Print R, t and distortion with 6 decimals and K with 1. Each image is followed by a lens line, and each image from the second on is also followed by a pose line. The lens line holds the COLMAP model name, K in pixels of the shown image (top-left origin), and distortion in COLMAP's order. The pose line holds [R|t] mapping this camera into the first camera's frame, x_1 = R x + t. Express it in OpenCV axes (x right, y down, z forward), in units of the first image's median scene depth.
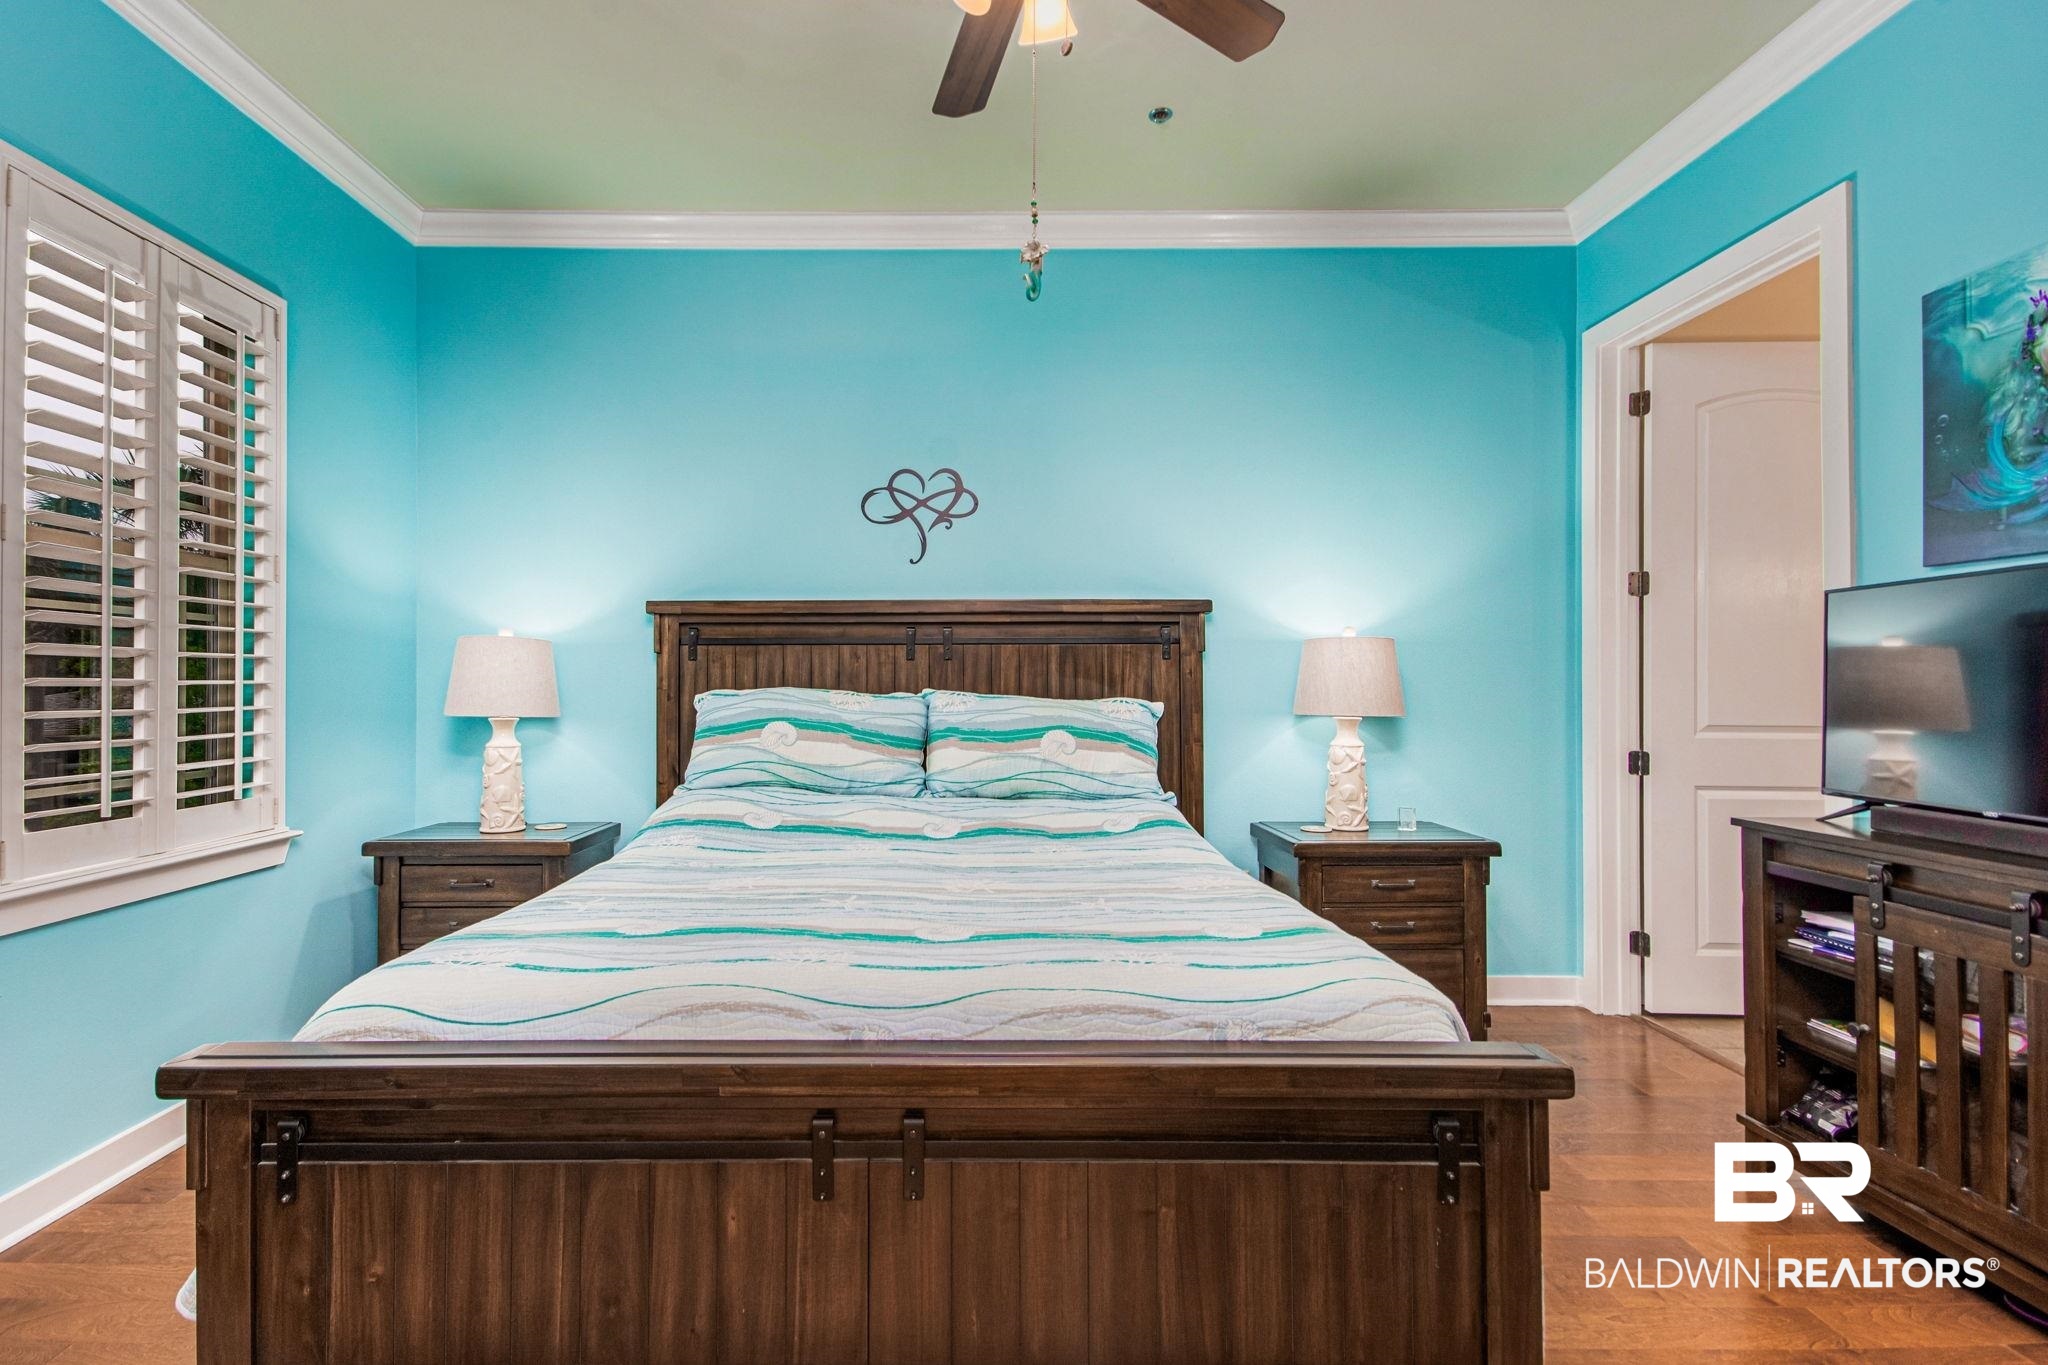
lens RADIAL K [[924.6, 0, 1010.5], [0, 924.6, 686.7], [0, 0, 1]] dist [0.016419, -0.008083]
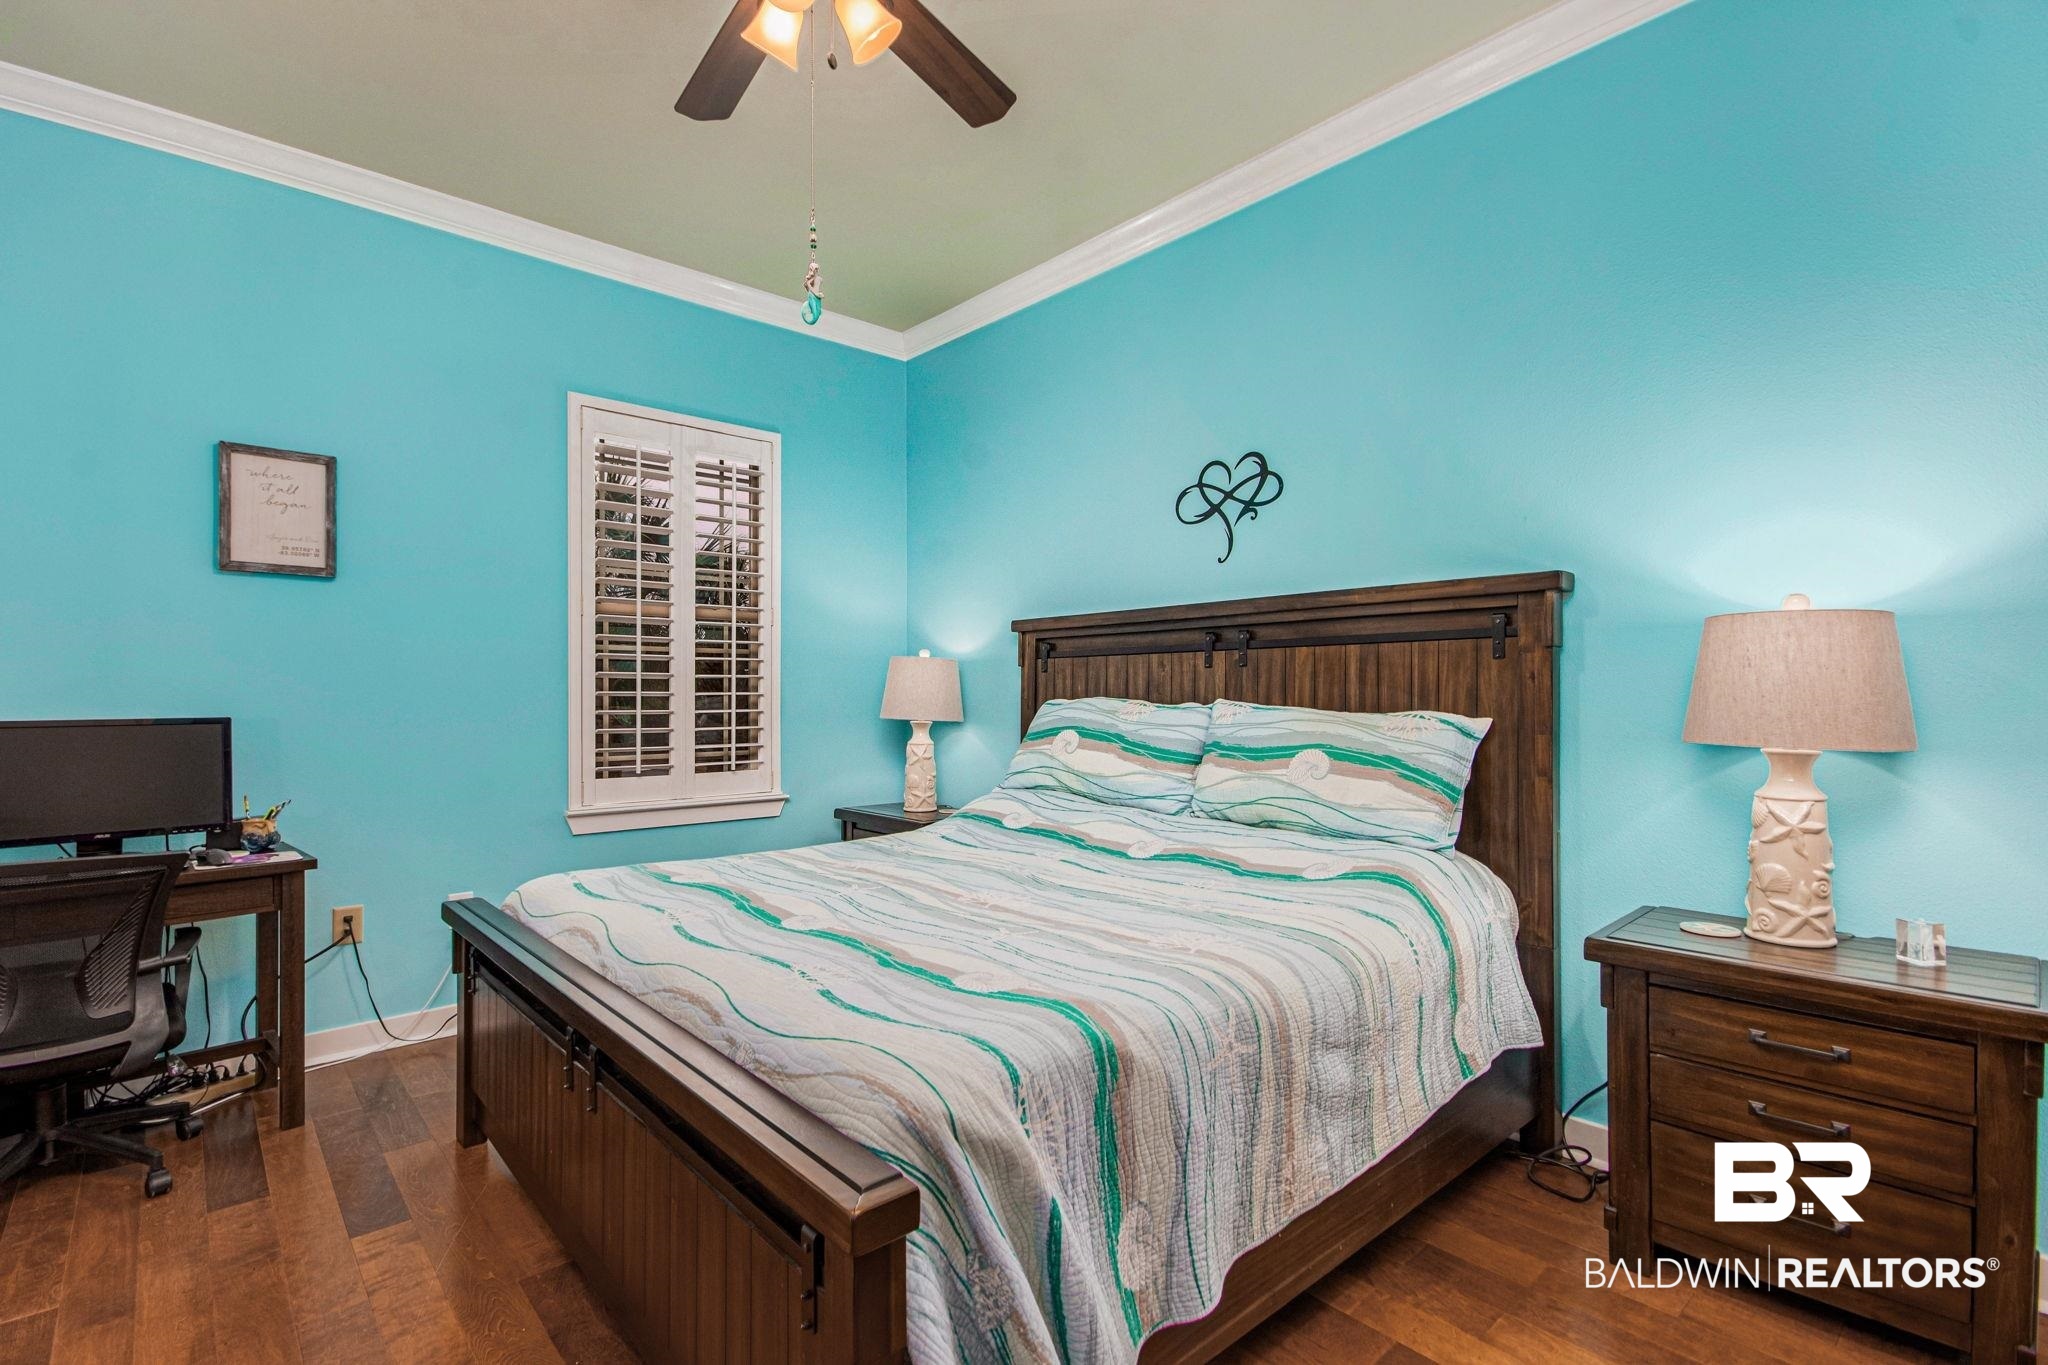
lens RADIAL K [[949.4, 0, 1018.1], [0, 949.4, 701.2], [0, 0, 1]] dist [0.008719, 0.000686]
pose [[0.661519, 0.003989, -0.749917, 0.486072], [0.000820, 0.999981, 0.006042, -0.001224], [0.749928, -0.004612, 0.661504, 0.232614]]
